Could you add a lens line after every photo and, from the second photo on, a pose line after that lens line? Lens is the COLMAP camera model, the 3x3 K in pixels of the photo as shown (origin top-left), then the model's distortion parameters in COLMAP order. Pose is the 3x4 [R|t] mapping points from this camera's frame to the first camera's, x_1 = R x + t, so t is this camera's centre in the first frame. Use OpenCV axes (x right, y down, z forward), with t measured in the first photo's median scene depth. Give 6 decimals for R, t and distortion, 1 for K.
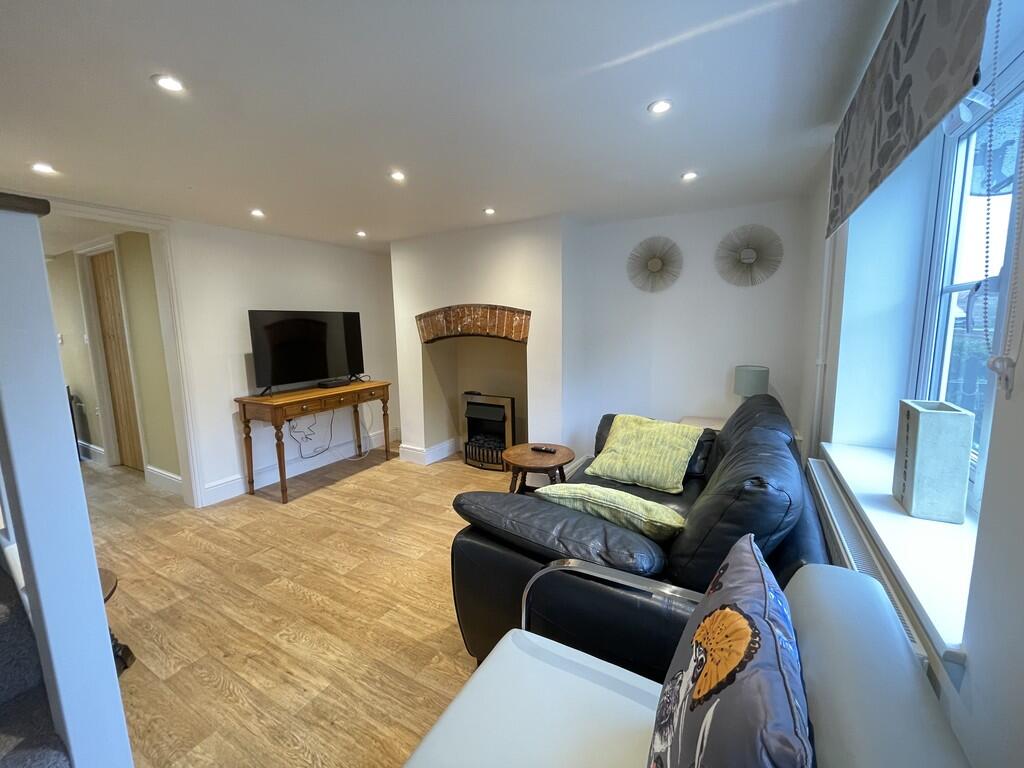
lens RADIAL K [[417.1, 0, 512.0], [0, 417.1, 384.0], [0, 0, 1]] dist [-0.000567, 0.000076]
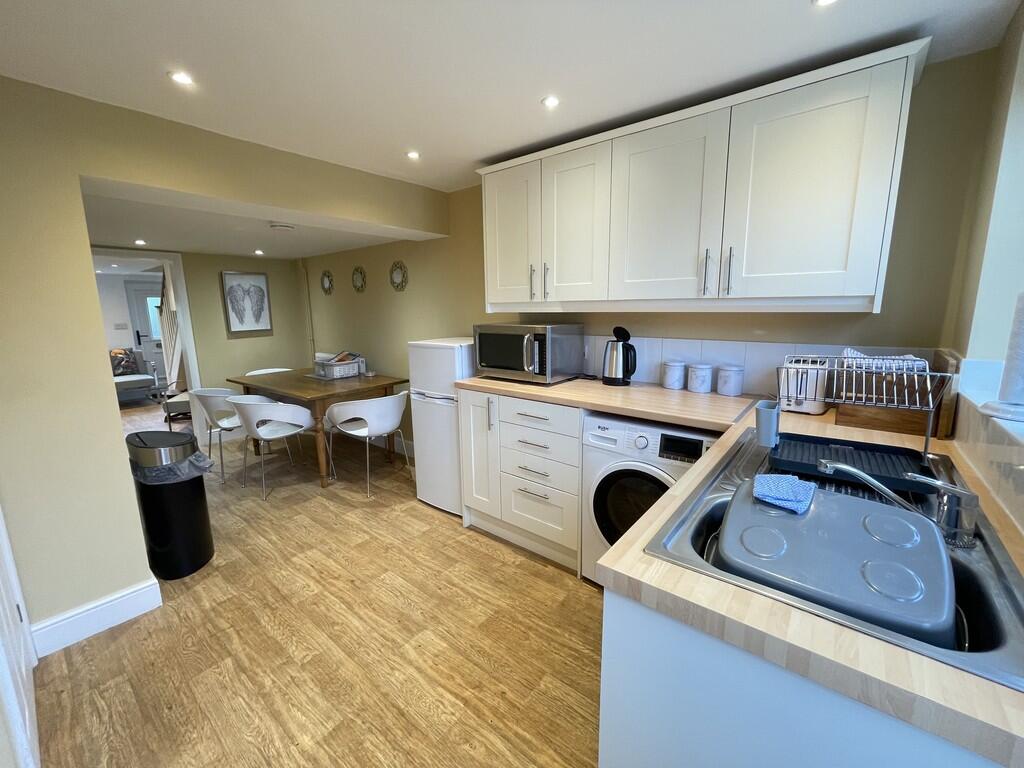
lens RADIAL K [[417.1, 0, 512.0], [0, 417.1, 384.0], [0, 0, 1]] dist [-0.000567, 0.000076]
pose [[-0.985603, 0.001351, 0.169069, -1.314044], [0.054331, 0.949462, 0.309143, -0.324496], [-0.160107, 0.313878, -0.935866, 1.825121]]
